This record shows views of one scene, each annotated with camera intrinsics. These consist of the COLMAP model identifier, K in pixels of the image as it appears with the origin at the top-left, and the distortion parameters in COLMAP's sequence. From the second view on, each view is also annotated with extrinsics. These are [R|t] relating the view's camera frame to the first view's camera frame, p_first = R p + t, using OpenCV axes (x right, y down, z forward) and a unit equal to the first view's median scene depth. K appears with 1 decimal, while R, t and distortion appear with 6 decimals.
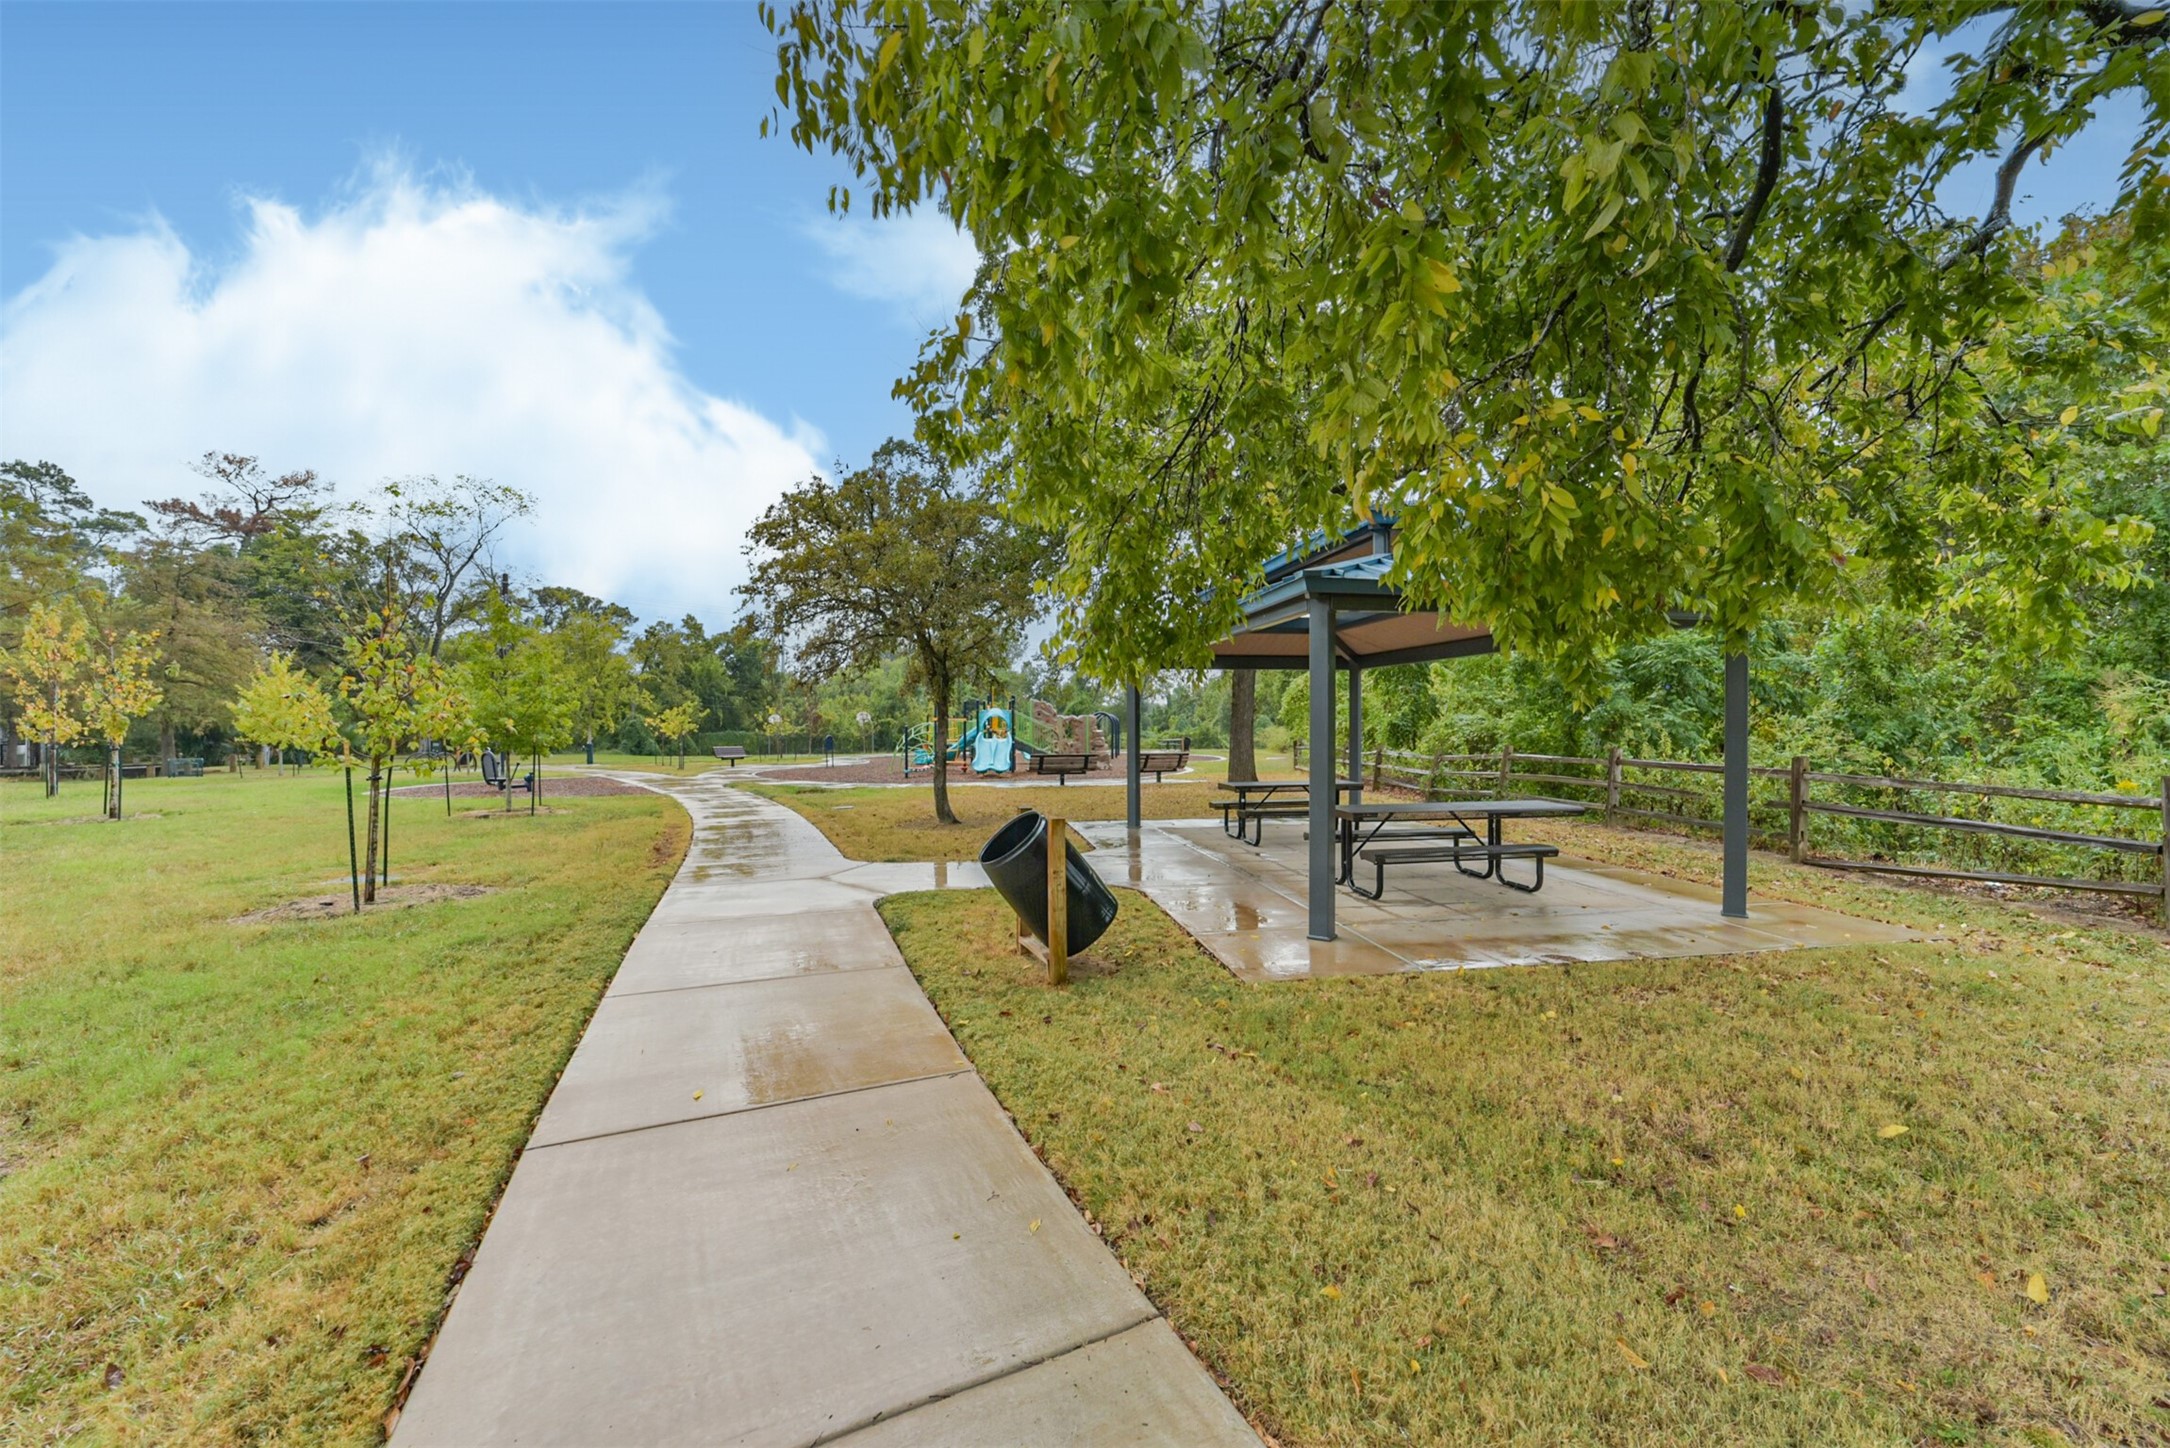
lens RADIAL K [[849.8, 0, 1092.1], [0, 849.8, 718.8], [0, 0, 1]] dist [-0.011848, 0.004158]
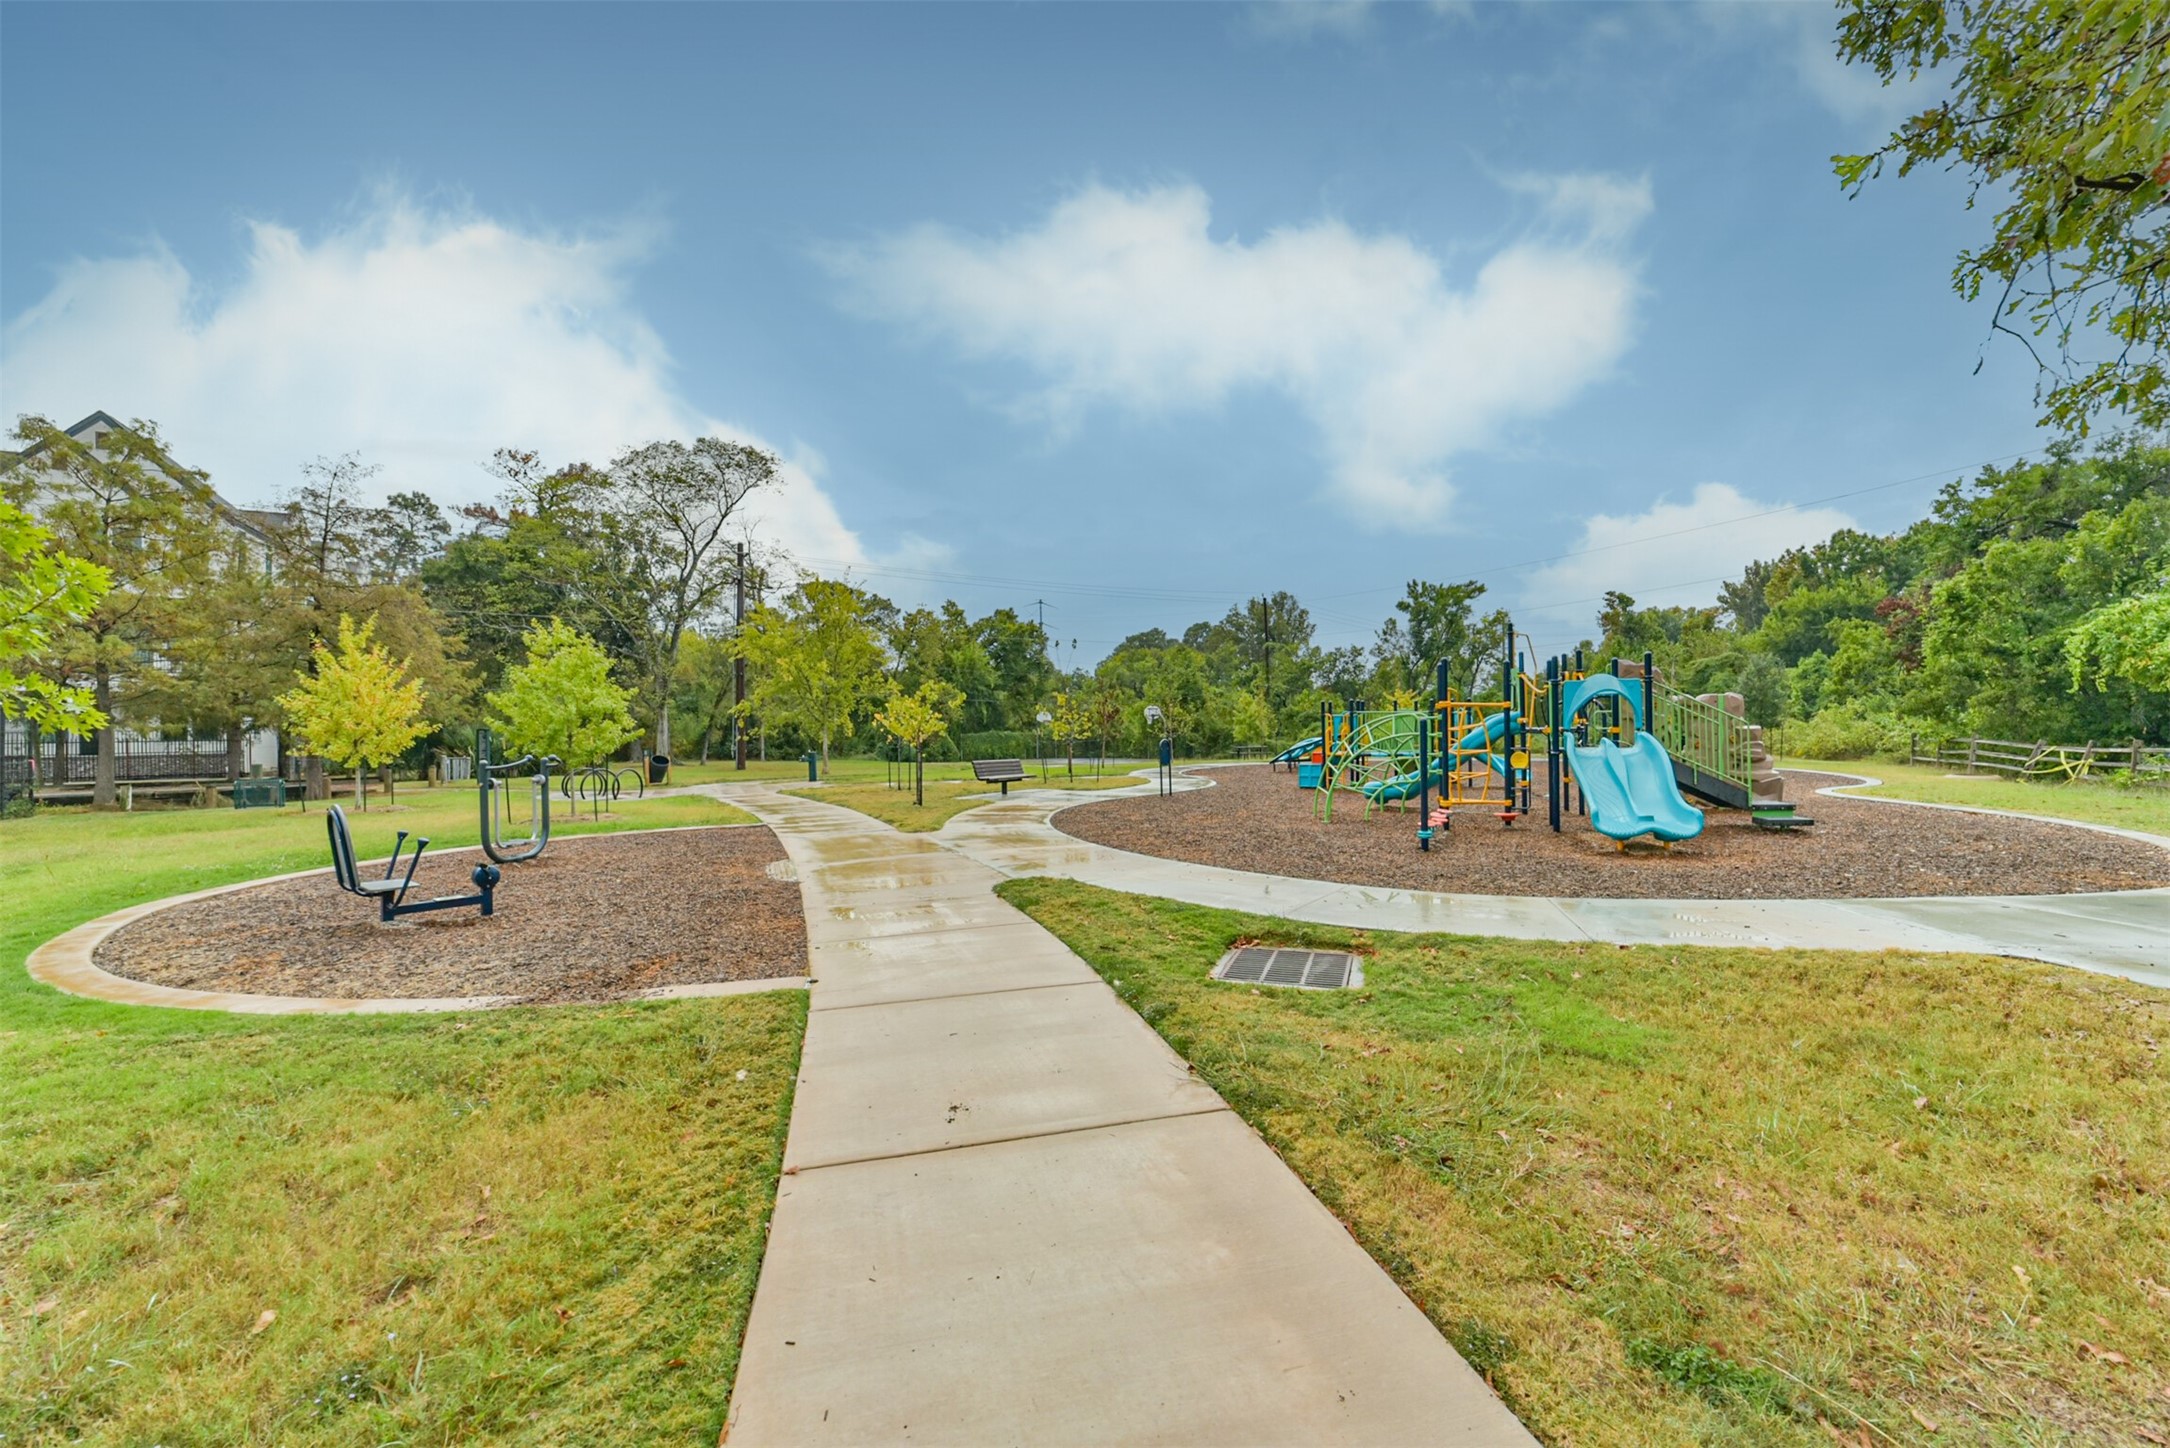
lens RADIAL K [[849.8, 0, 1083.4], [0, 849.8, 726.1], [0, 0, 1]] dist [-0.011848, 0.004158]
pose [[0.956434, -0.008404, -0.291828, -0.093755], [0.011520, 0.999893, 0.008962, 0.002354], [0.291722, -0.011933, 0.956429, 0.212801]]
